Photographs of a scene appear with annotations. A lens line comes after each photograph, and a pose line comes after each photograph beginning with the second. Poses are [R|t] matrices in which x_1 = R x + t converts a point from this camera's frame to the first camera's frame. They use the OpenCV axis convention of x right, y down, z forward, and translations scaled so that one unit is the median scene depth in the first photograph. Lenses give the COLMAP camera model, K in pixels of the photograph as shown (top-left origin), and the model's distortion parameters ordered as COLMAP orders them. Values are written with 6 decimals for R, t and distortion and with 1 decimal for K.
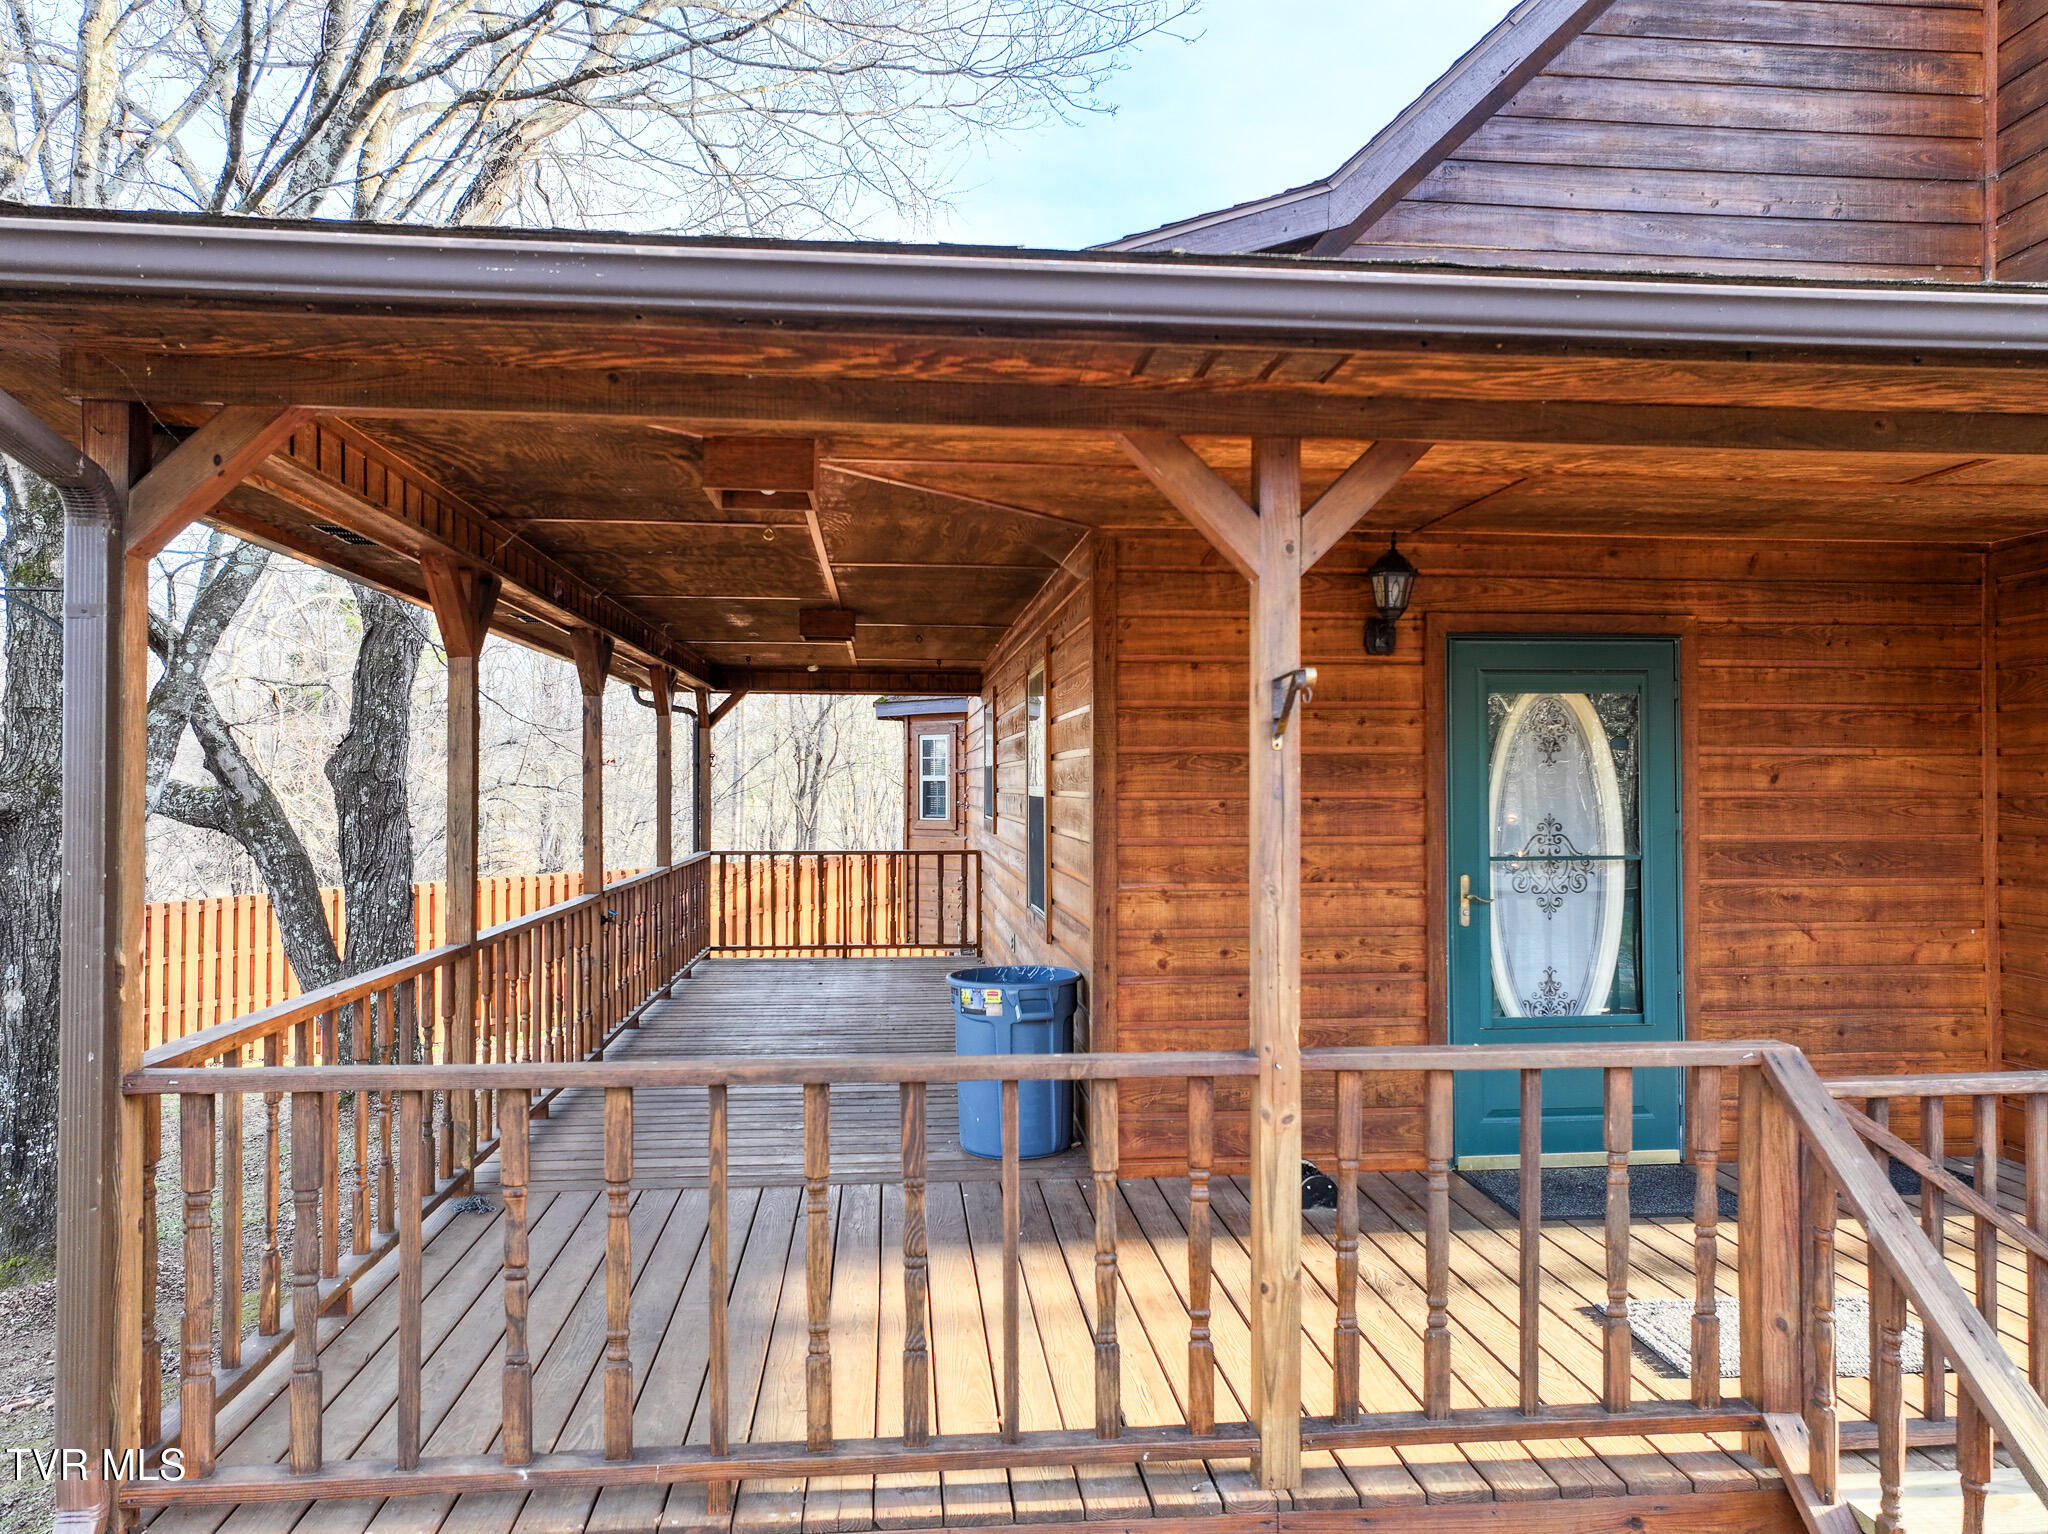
lens RADIAL K [[1436.8, 0, 1029.3], [0, 1436.8, 765.5], [0, 0, 1]] dist [0.000159, 0.011947]
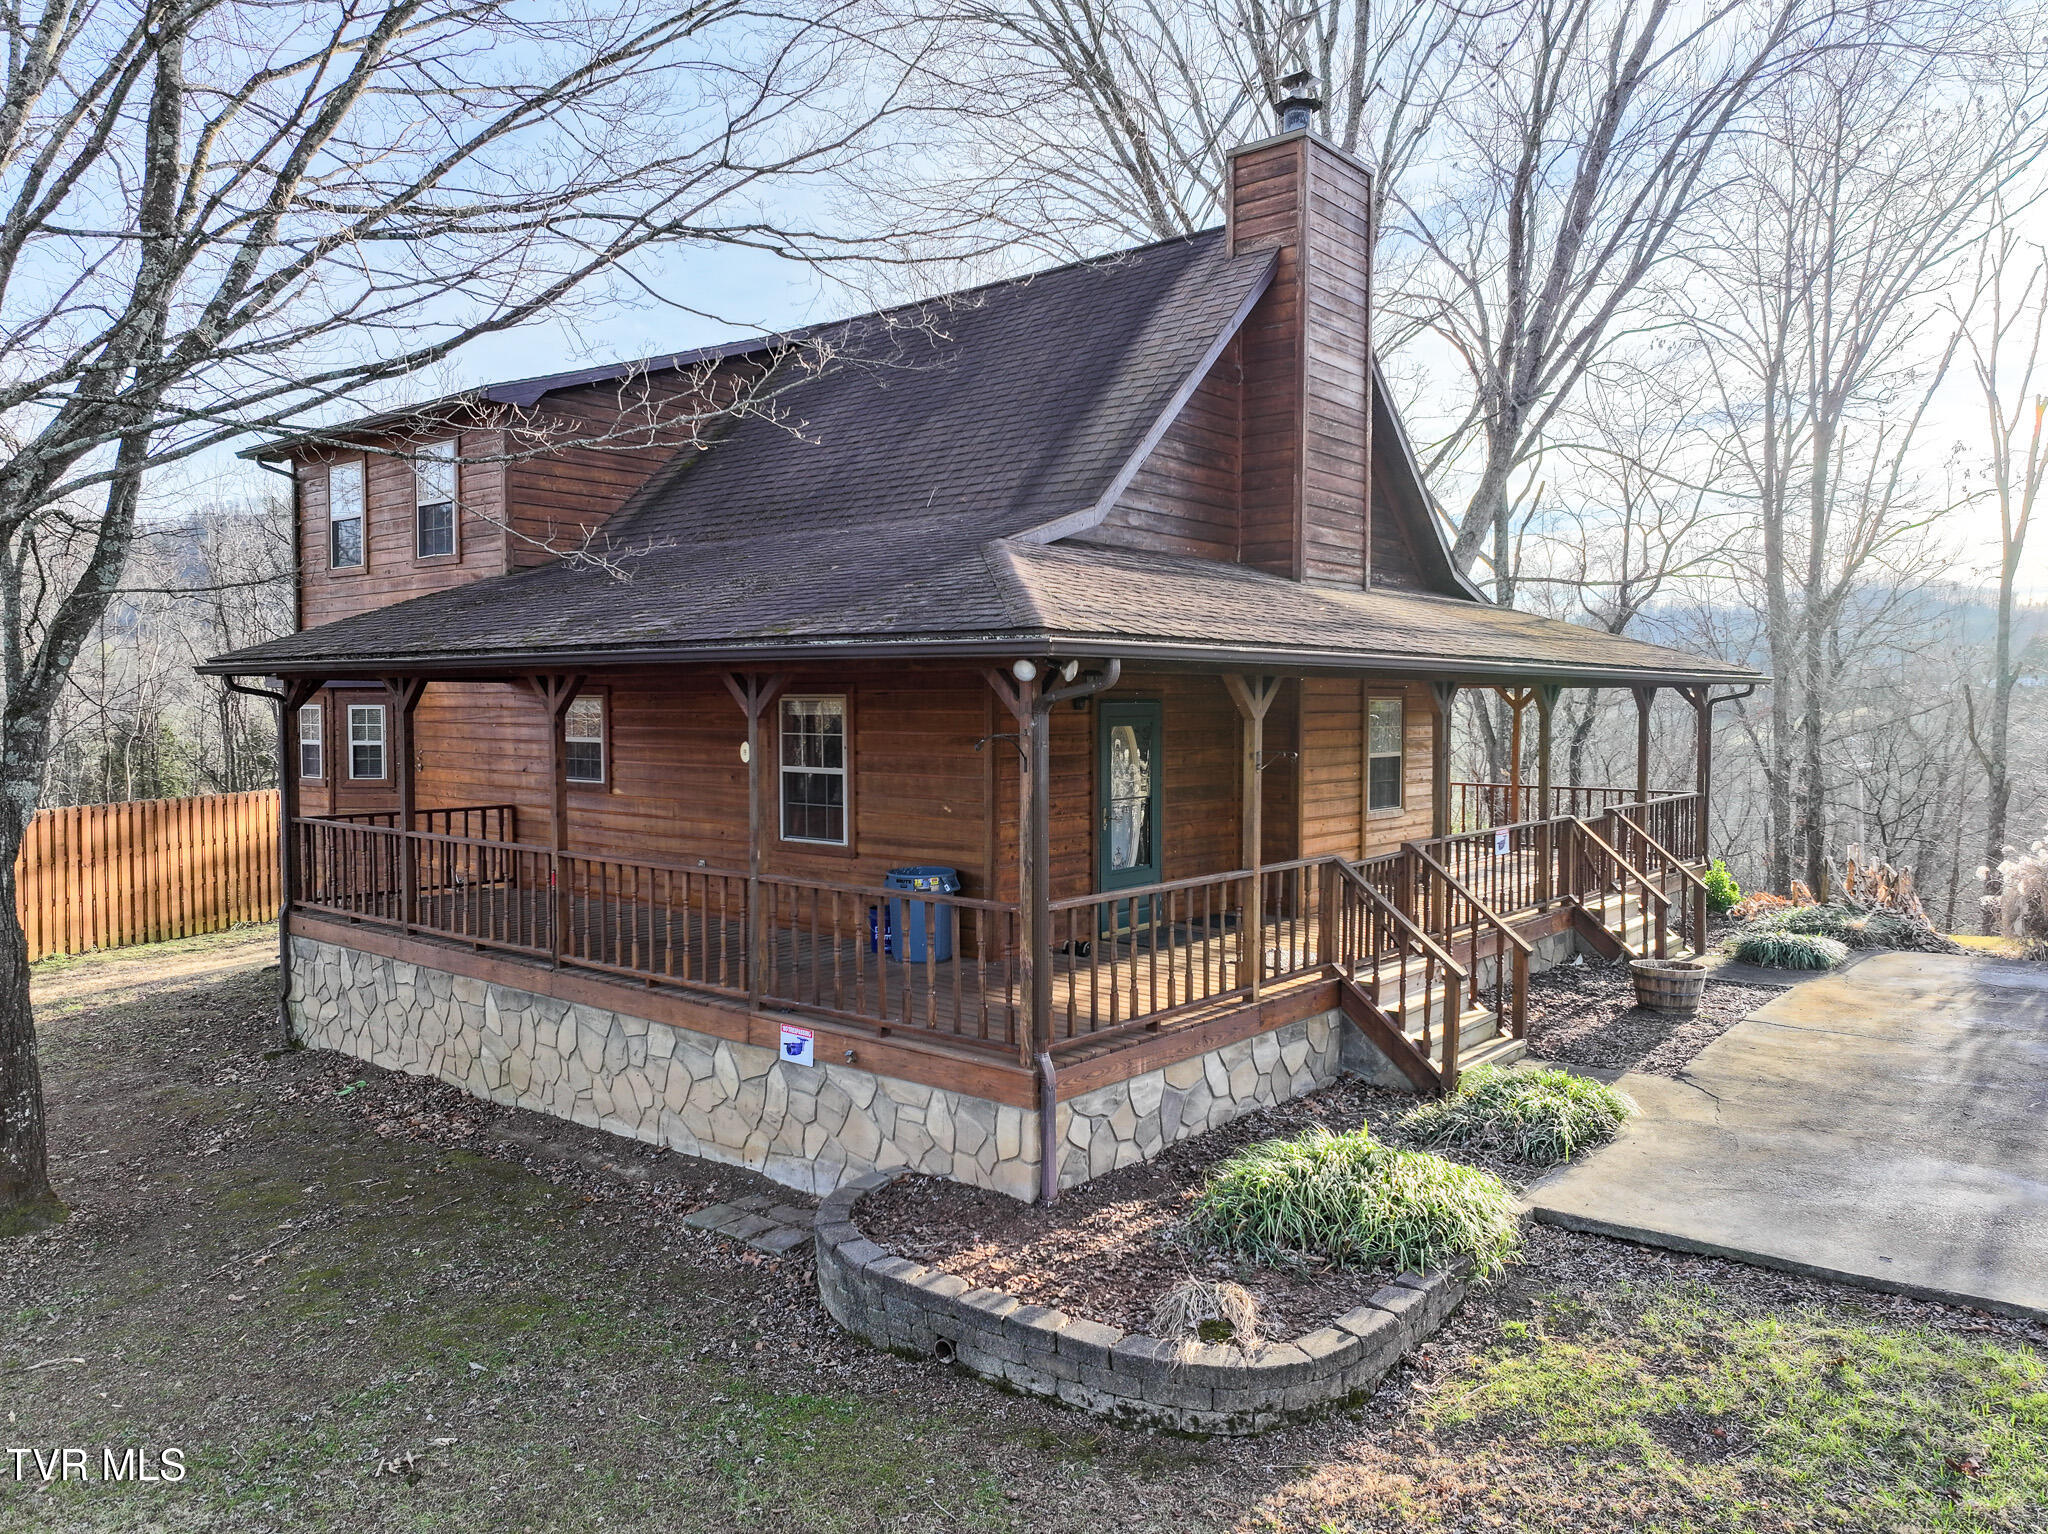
lens RADIAL K [[1436.8, 0, 1016.3], [0, 1436.8, 756.4], [0, 0, 1]] dist [0.000159, 0.011947]
pose [[0.715040, -0.027605, 0.698538, -1.302843], [-0.008692, 0.998792, 0.048368, -0.106030], [-0.699029, -0.040657, 0.713936, -0.479644]]
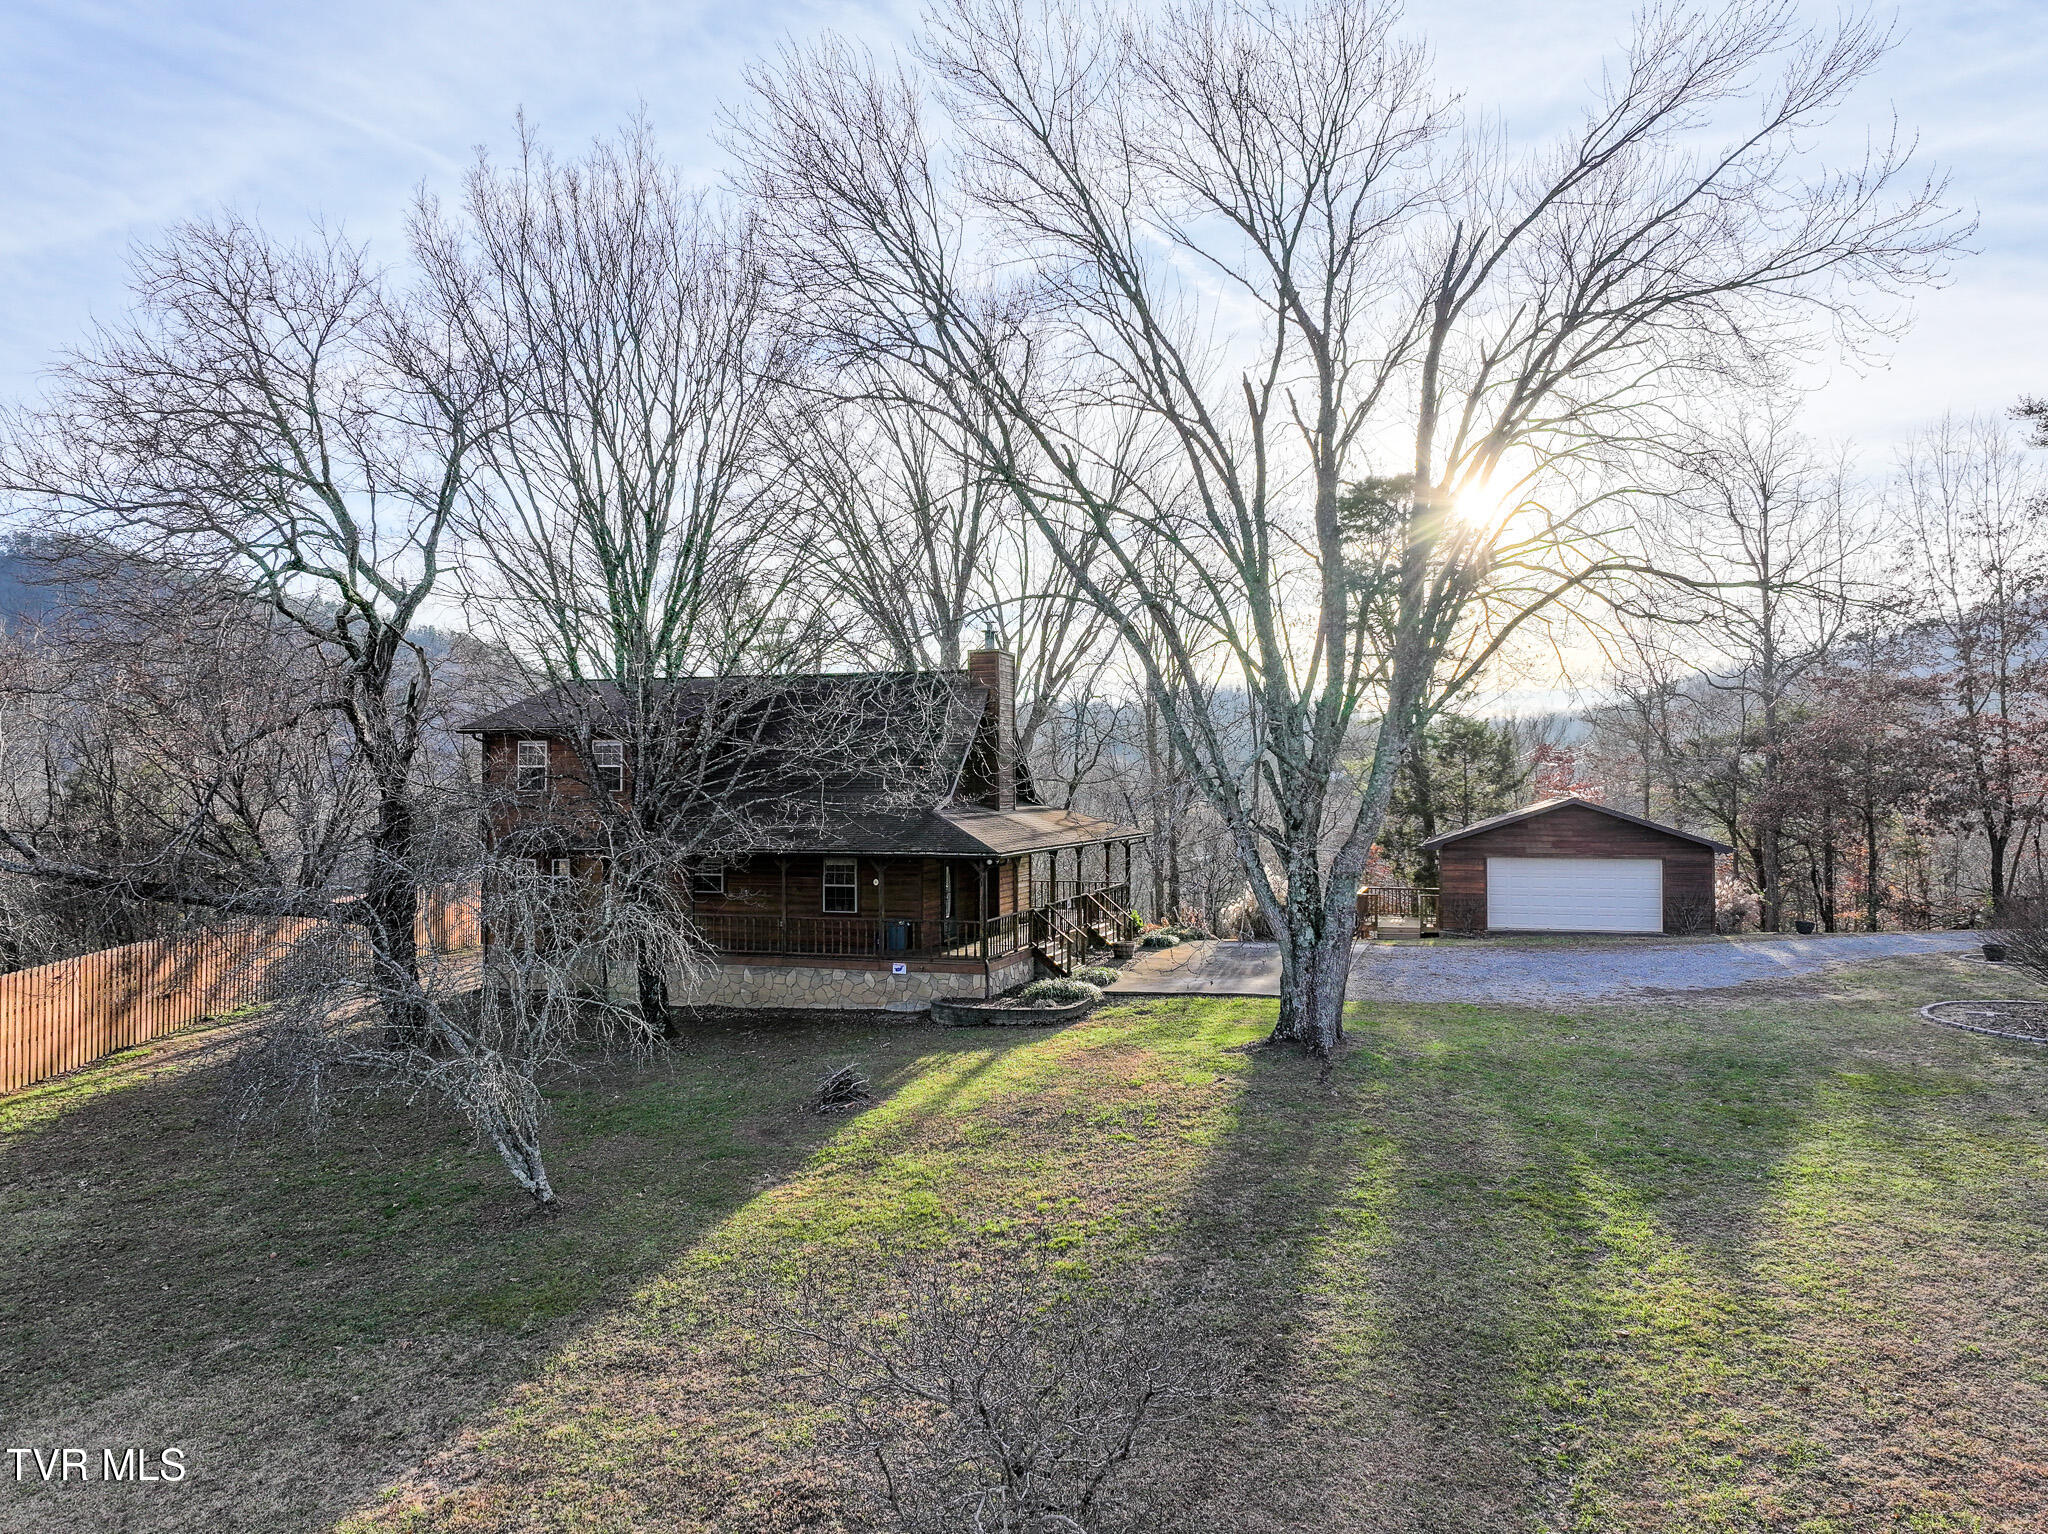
lens RADIAL K [[1436.8, 0, 1026.8], [0, 1436.8, 771.8], [0, 0, 1]] dist [0.000159, 0.011947]
pose [[0.390419, 0.008304, 0.920600, -5.297878], [-0.009581, 0.999942, -0.004956, -0.434753], [-0.920587, -0.006885, 0.390476, -1.773244]]
